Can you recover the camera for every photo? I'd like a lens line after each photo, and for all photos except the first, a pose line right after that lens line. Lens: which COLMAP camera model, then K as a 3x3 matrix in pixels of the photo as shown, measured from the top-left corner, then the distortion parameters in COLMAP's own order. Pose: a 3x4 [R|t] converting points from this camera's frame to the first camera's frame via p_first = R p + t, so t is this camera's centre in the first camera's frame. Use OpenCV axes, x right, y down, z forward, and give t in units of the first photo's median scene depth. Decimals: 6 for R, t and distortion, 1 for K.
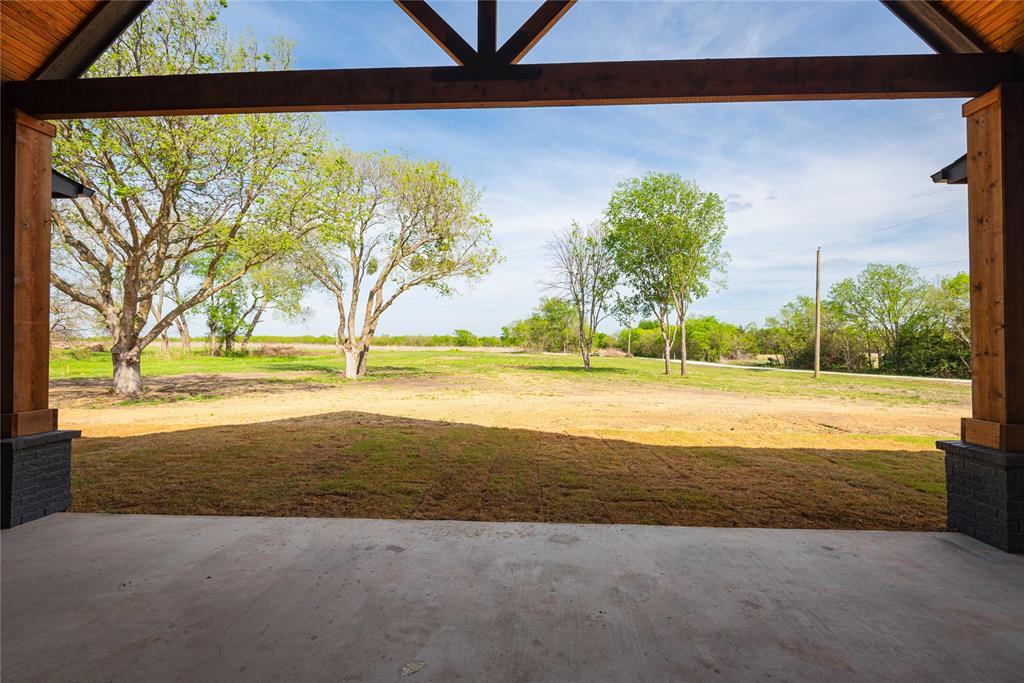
lens RADIAL K [[460.8, 0, 510.1], [0, 460.8, 345.0], [0, 0, 1]] dist [0.024267, -0.013104]
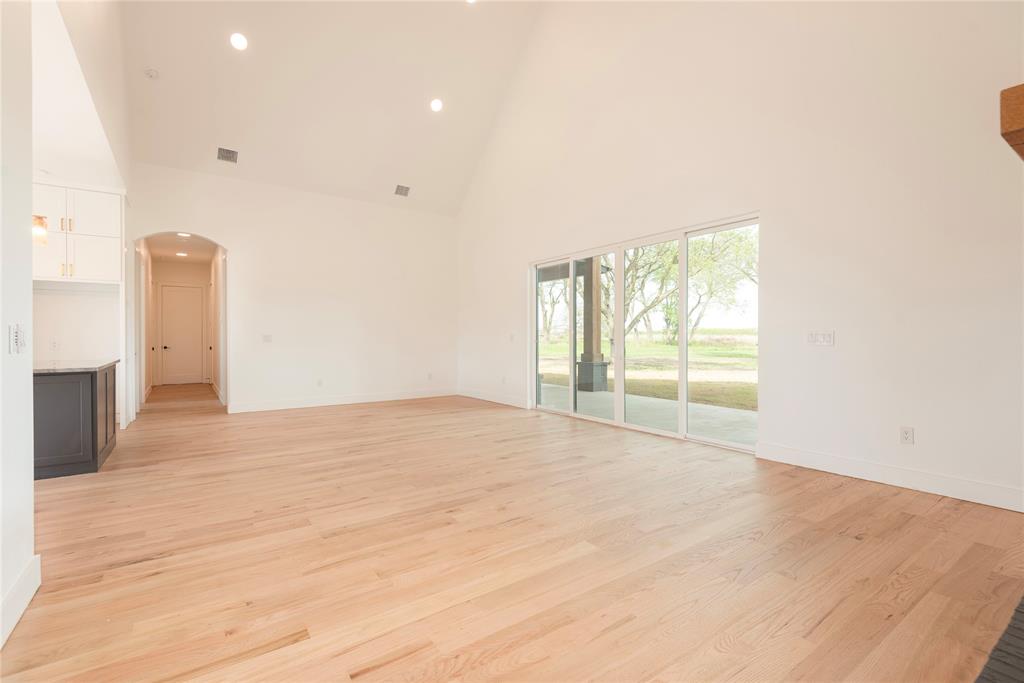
lens RADIAL K [[460.8, 0, 507.5], [0, 460.8, 346.0], [0, 0, 1]] dist [0.024267, -0.013104]
pose [[0.613790, 0.009563, -0.789411, 0.084215], [0.005178, 0.999856, 0.016139, 0.004616], [0.789452, -0.013993, 0.613653, -0.113637]]
